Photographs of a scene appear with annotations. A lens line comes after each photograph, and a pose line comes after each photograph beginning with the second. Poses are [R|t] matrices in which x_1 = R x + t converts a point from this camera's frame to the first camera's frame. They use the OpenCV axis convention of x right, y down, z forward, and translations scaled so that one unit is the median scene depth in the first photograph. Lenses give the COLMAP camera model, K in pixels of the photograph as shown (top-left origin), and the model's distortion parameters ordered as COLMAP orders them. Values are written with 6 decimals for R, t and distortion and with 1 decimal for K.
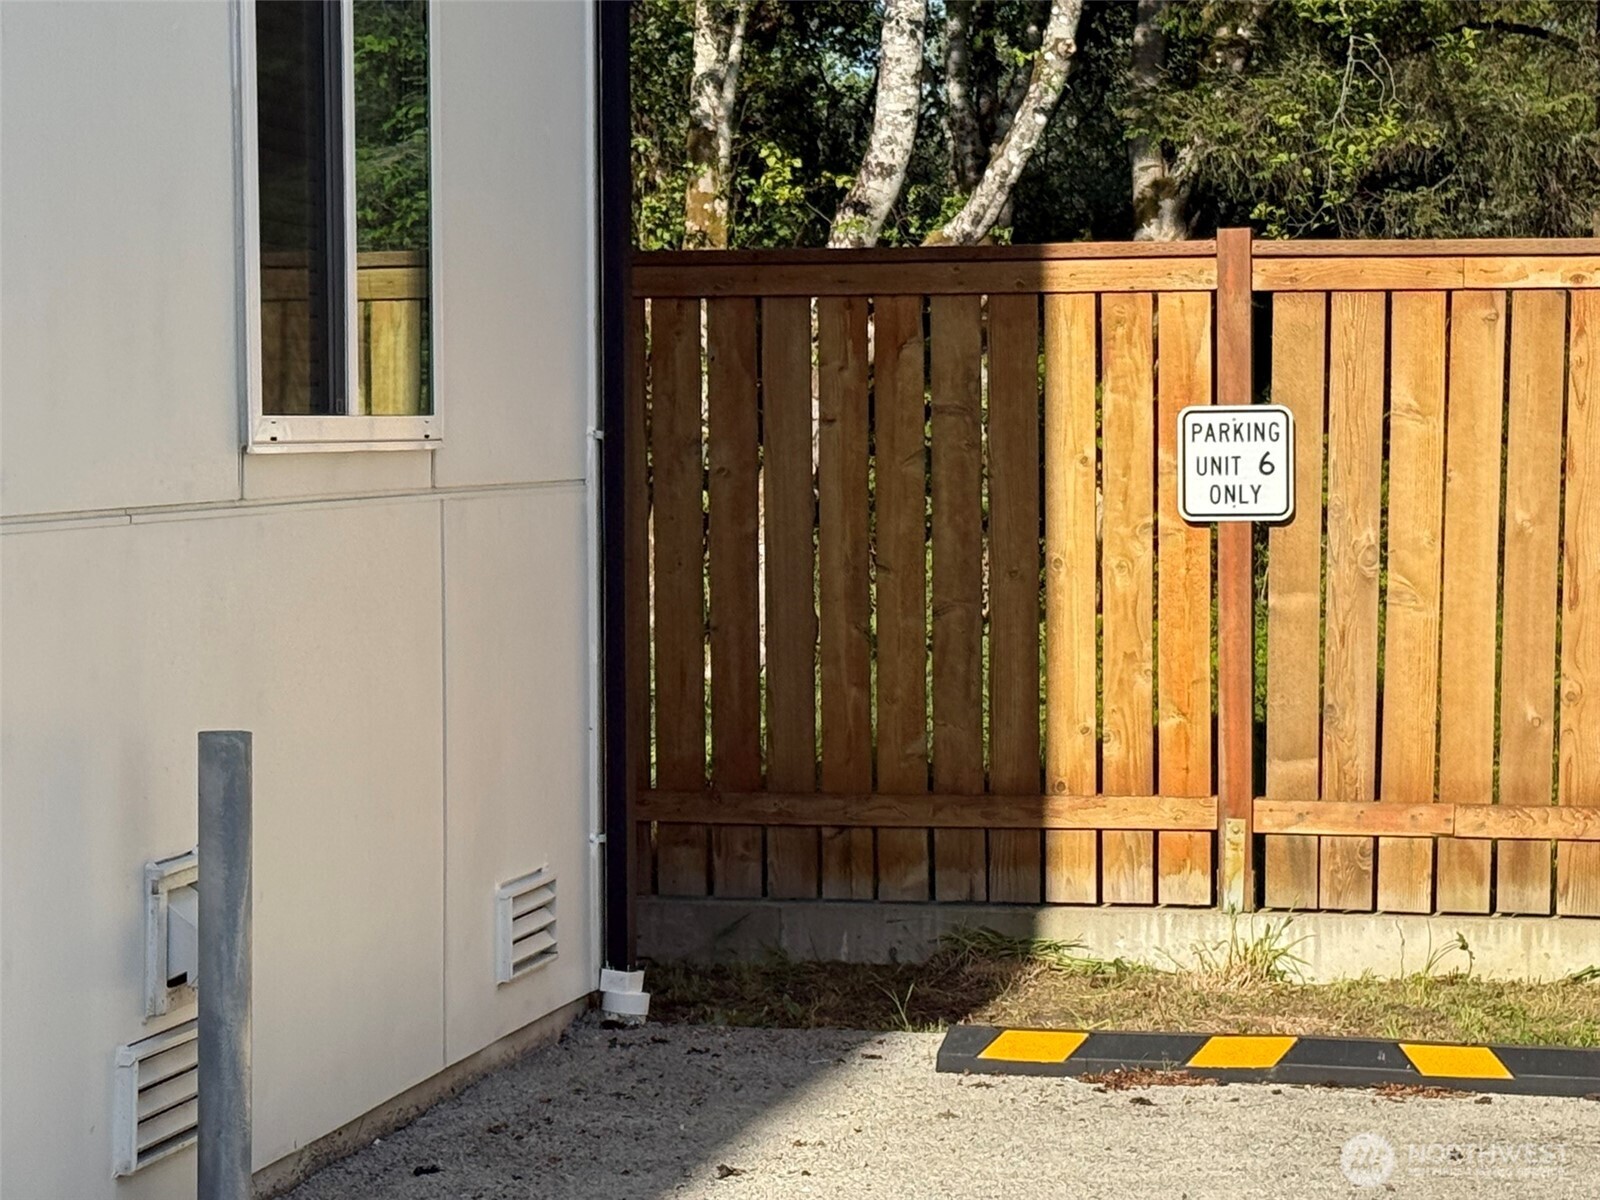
lens RADIAL K [[4112.0, 0, 799.7], [0, 4112.0, 600.0], [0, 0, 1]] dist [0.126292, 0.000000]
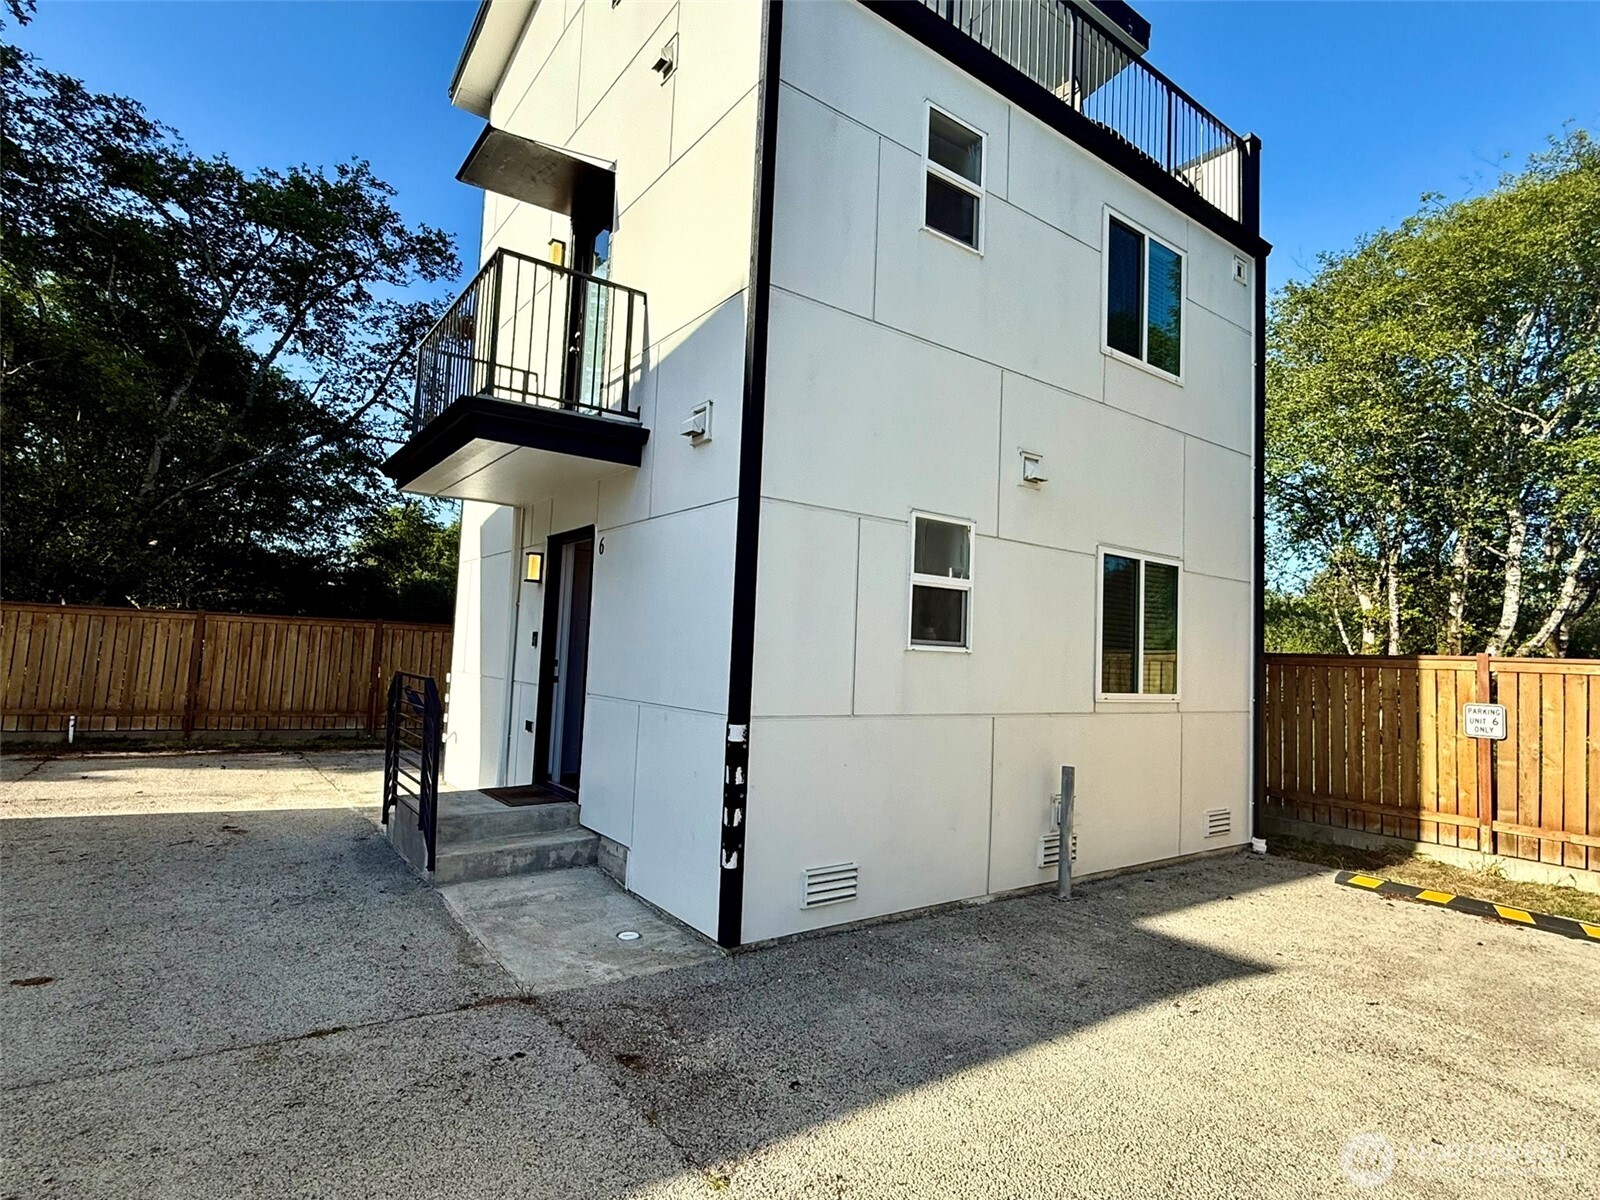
lens RADIAL K [[832.9, 0, 795.6], [0, 832.9, 593.4], [0, 0, 1]] dist [-0.001912, -0.000689]
pose [[0.748389, -0.011525, -0.663160, 0.137124], [-0.078478, 0.991287, -0.105792, -0.019992], [0.658601, 0.131217, 0.740964, 0.087396]]
